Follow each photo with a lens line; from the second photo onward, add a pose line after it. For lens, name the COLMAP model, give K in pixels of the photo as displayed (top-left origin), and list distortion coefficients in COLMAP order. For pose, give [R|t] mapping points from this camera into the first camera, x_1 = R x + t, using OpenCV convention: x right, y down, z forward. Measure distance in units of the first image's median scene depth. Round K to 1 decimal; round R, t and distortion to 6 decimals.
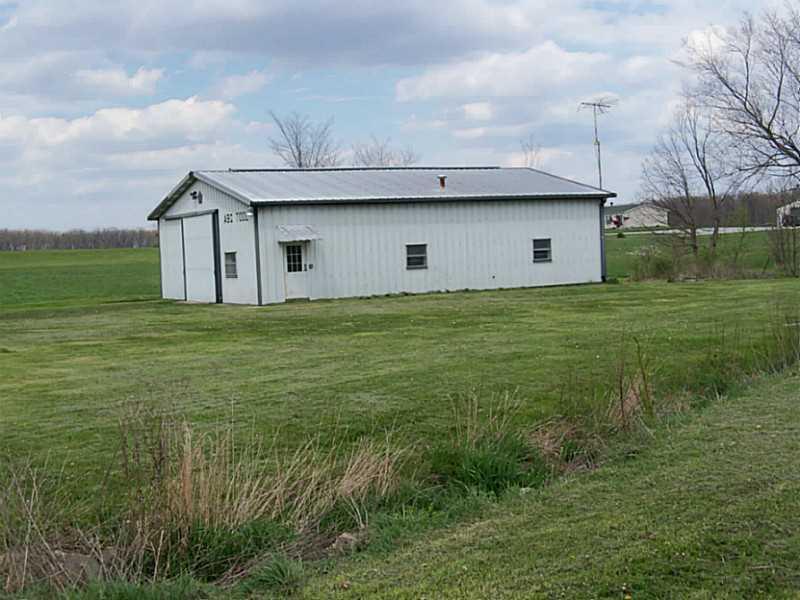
lens RADIAL K [[1141.9, 0, 400.0], [0, 1141.9, 300.0], [0, 0, 1]] dist [-0.033049, -0.033576]
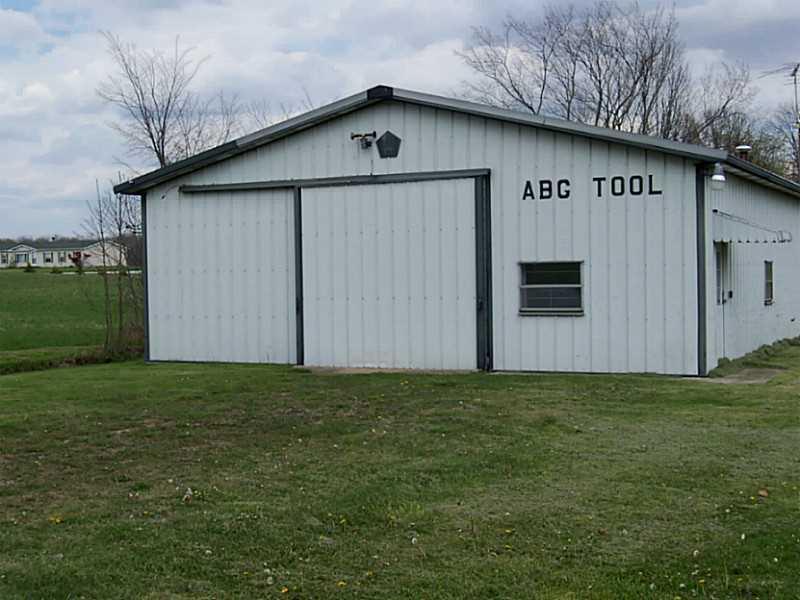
lens RADIAL K [[1141.9, 0, 400.0], [0, 1141.9, 300.0], [0, 0, 1]] dist [-0.033049, -0.033576]
pose [[0.807213, 0.015317, 0.590062, -0.459032], [0.009502, 0.999197, -0.038935, -0.008547], [-0.590184, 0.037036, 0.806419, 0.642890]]
